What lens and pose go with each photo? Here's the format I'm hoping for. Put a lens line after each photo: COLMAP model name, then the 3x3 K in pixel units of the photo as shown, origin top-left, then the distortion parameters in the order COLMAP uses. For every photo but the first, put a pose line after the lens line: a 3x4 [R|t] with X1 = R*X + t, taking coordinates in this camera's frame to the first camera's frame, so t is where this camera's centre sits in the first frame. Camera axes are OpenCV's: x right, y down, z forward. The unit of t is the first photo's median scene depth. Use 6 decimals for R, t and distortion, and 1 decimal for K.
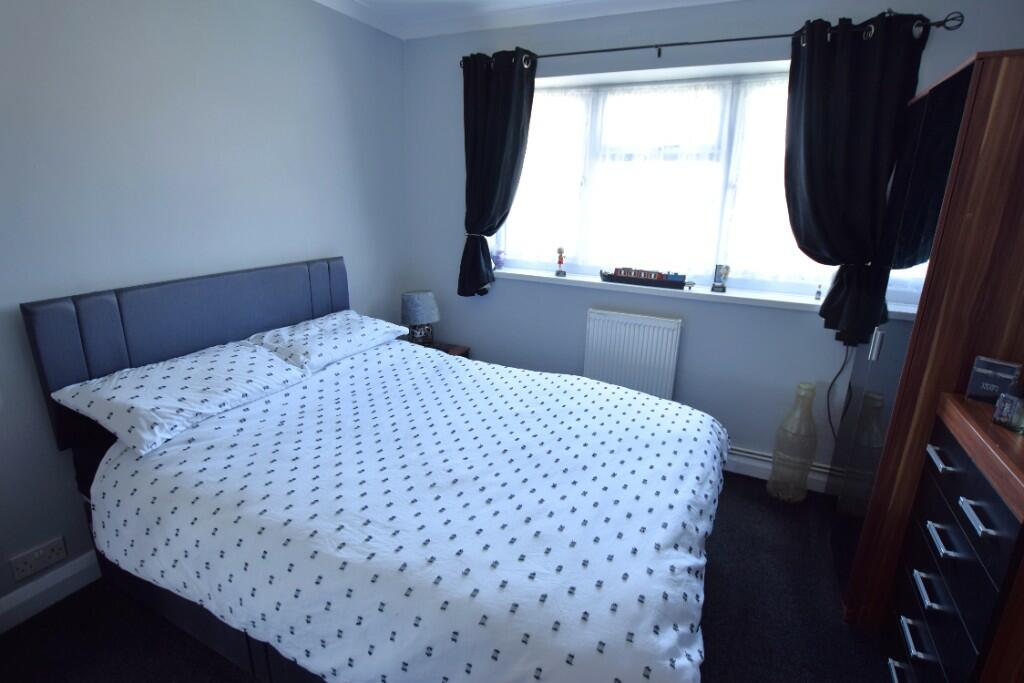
lens RADIAL K [[513.8, 0, 510.8], [0, 513.8, 339.0], [0, 0, 1]] dist [-0.020282, 0.001525]
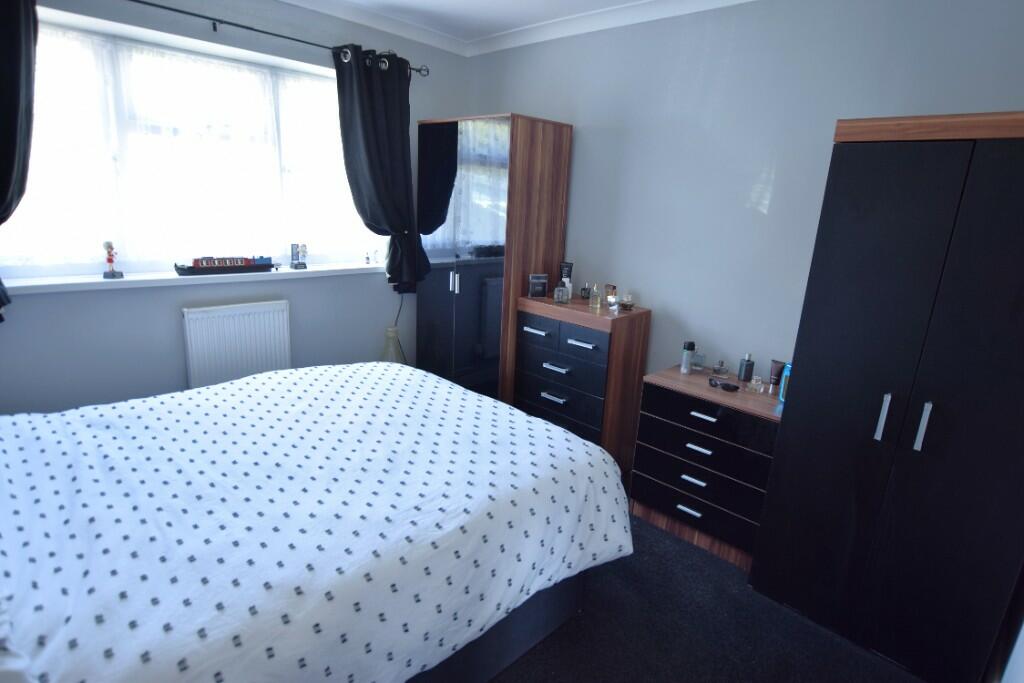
lens RADIAL K [[555.7, 0, 511.9], [0, 555.7, 344.3], [0, 0, 1]] dist [-0.005628, -0.000503]
pose [[0.317444, -0.249907, 0.914754, -0.573650], [0.211359, 0.959029, 0.188655, -0.065760], [-0.924422, 0.133454, 0.357259, 0.182884]]
